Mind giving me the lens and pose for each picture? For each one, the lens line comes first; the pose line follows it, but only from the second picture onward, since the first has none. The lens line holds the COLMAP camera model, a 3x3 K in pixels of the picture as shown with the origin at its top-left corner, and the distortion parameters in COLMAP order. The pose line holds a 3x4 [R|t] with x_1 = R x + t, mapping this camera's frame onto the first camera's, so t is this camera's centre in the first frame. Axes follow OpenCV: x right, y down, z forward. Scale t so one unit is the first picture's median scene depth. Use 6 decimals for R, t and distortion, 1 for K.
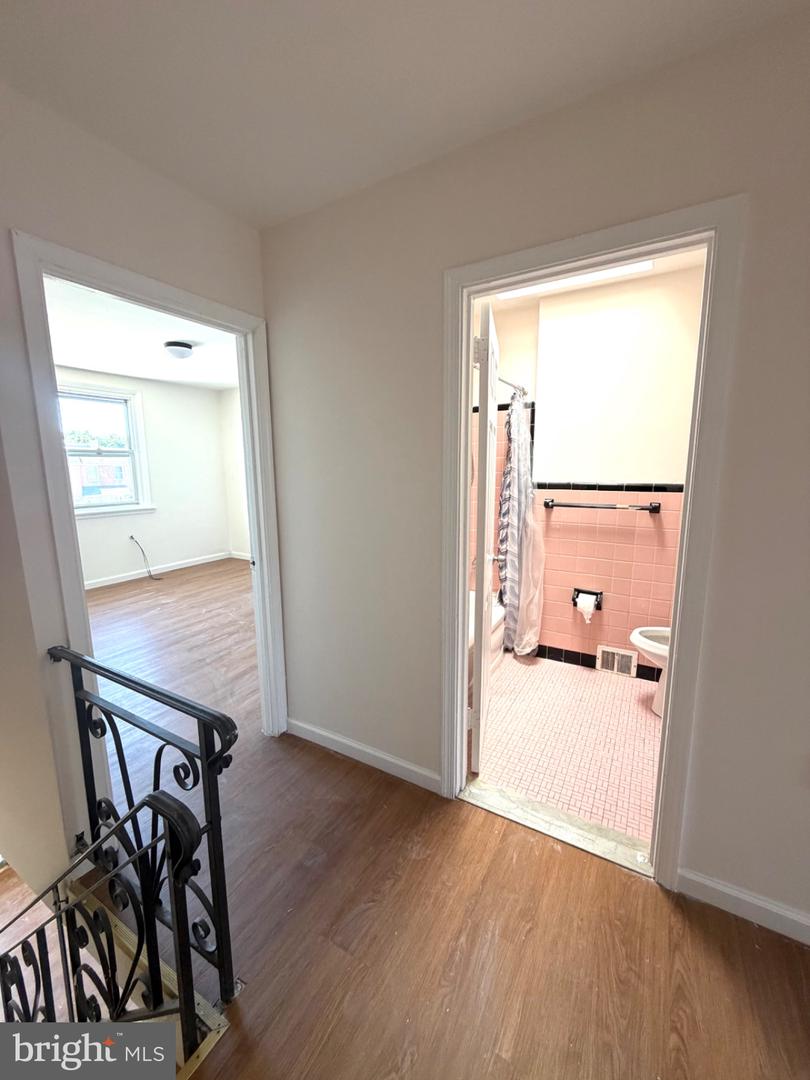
lens RADIAL K [[430.9, 0, 407.5], [0, 430.9, 538.3], [0, 0, 1]] dist [0.011591, -0.000004]
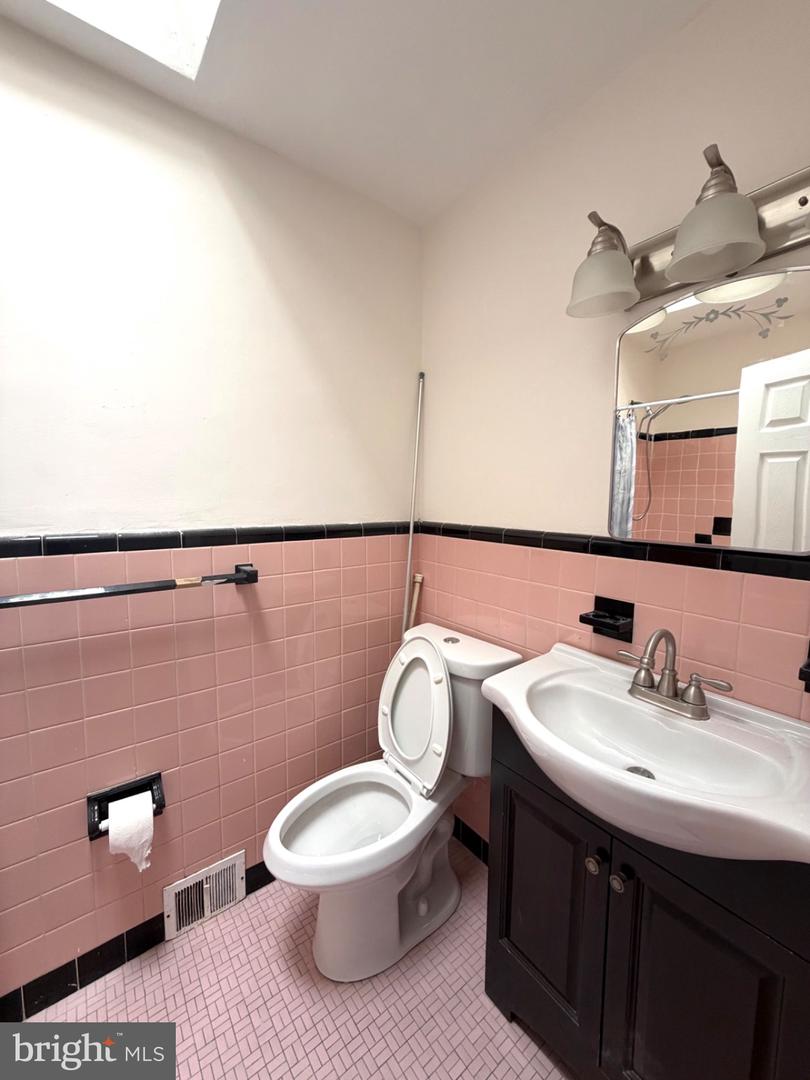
lens RADIAL K [[430.9, 0, 405.1], [0, 430.9, 539.4], [0, 0, 1]] dist [0.011591, -0.000004]
pose [[0.390624, -0.084435, 0.916670, 0.157850], [0.141339, 0.989479, 0.030913, -0.093458], [-0.909635, 0.117486, 0.398448, 0.562621]]
